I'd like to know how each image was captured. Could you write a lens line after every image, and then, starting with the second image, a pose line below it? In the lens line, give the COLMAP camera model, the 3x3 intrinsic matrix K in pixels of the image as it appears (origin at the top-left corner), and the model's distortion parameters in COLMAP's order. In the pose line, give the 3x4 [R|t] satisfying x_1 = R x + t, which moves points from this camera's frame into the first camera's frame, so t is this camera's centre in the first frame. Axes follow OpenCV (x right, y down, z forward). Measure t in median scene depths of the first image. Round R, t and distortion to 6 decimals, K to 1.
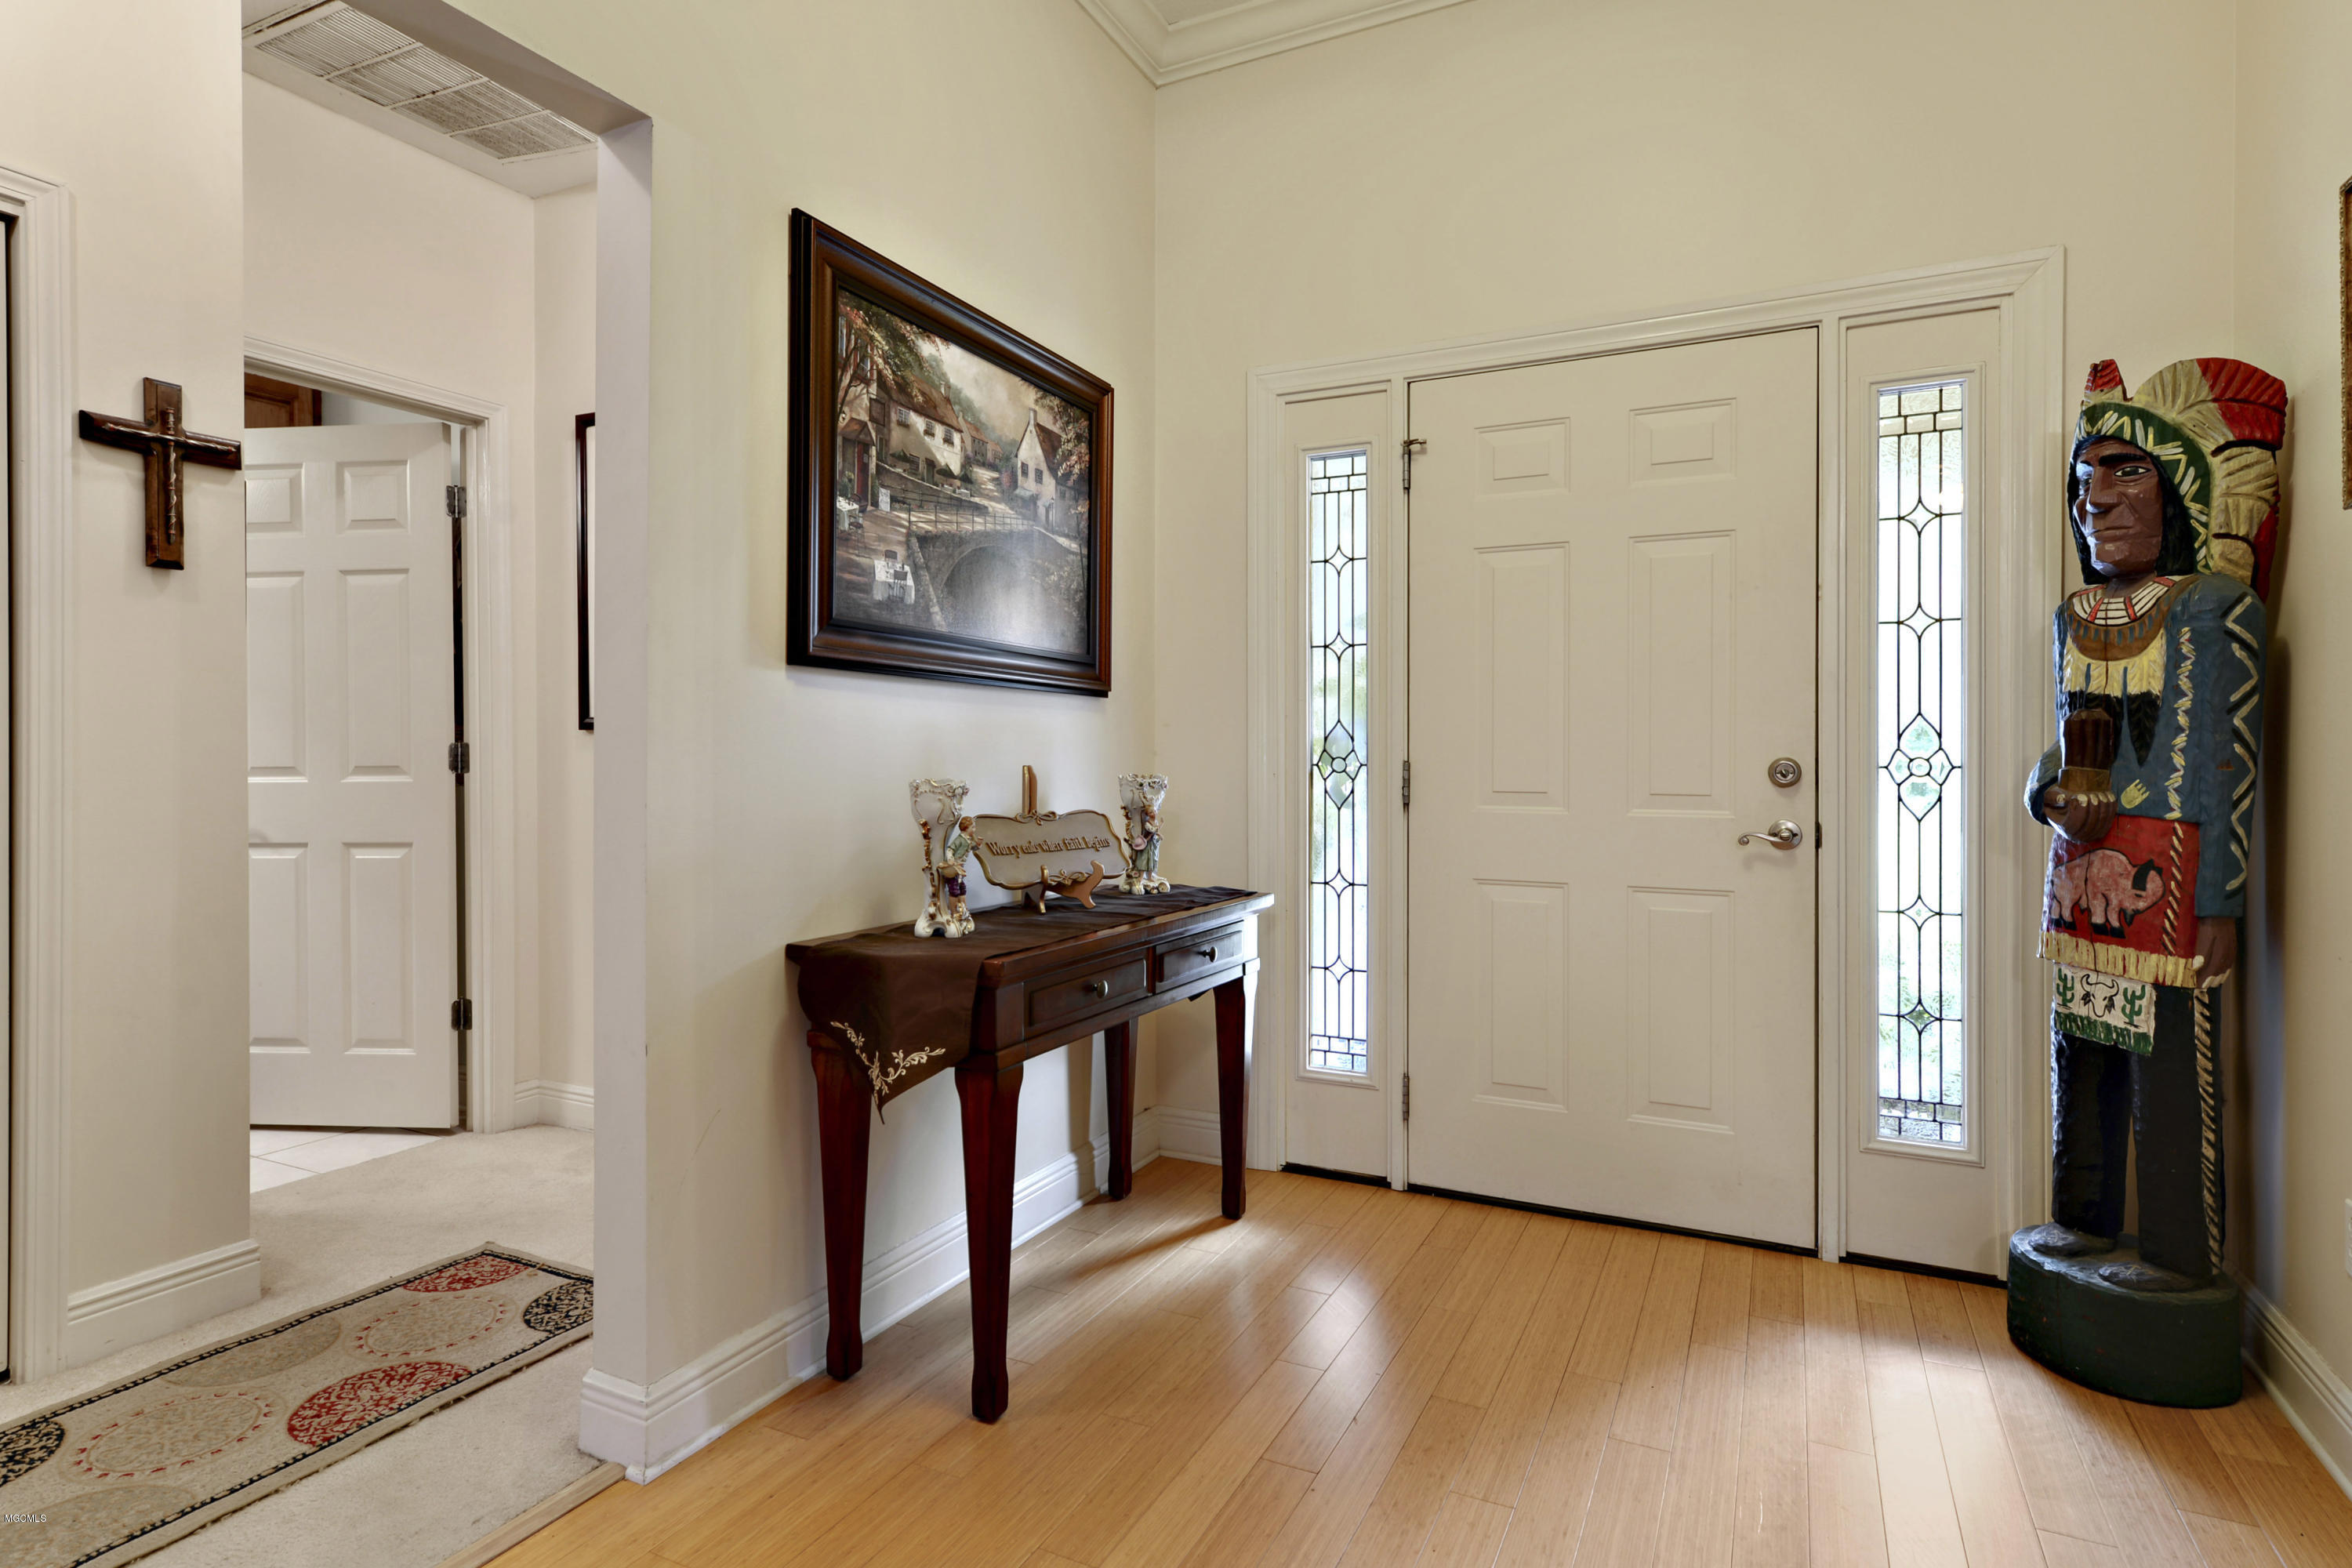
lens RADIAL K [[1240.5, 0, 1178.8], [0, 1240.5, 774.0], [0, 0, 1]] dist [0.000621, 0.000286]
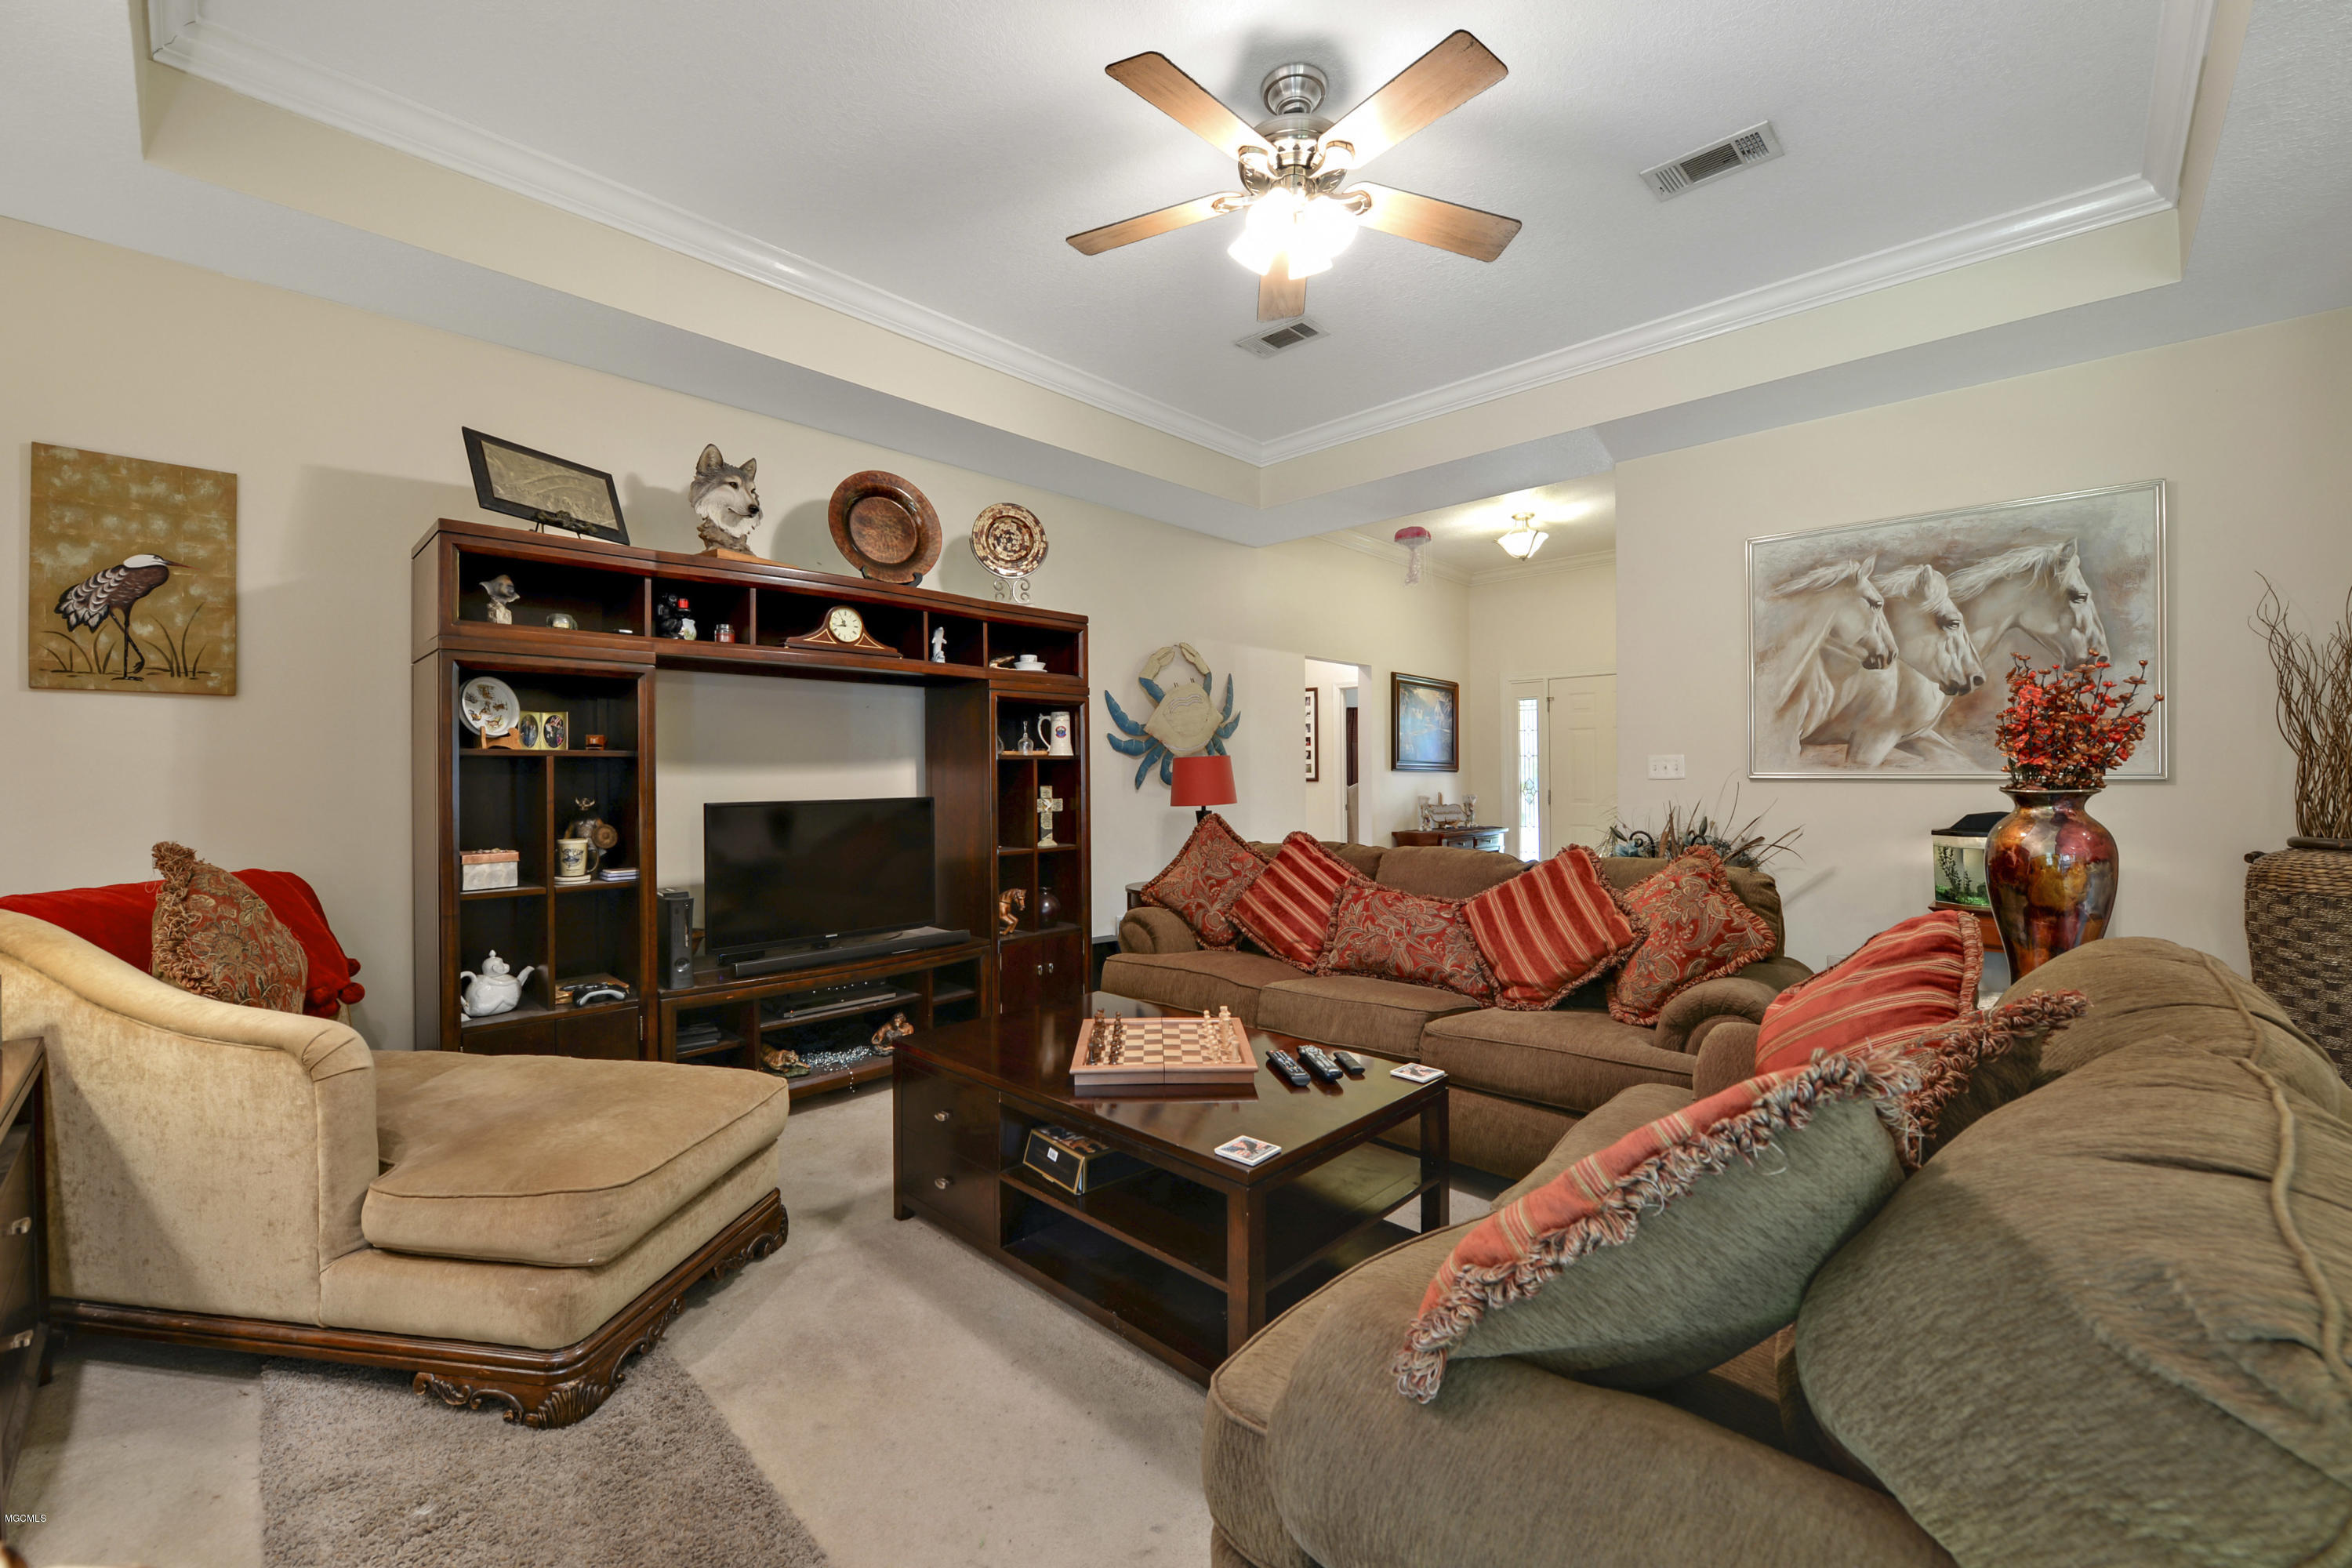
lens RADIAL K [[954.7, 0, 1169.7], [0, 954.7, 773.3], [0, 0, 1]] dist [-0.012244, -0.000464]
pose [[0.956463, -0.007269, -0.291763, -0.062742], [0.002113, 0.999836, -0.017985, -0.014380], [0.291846, 0.016585, 0.956321, -2.268569]]
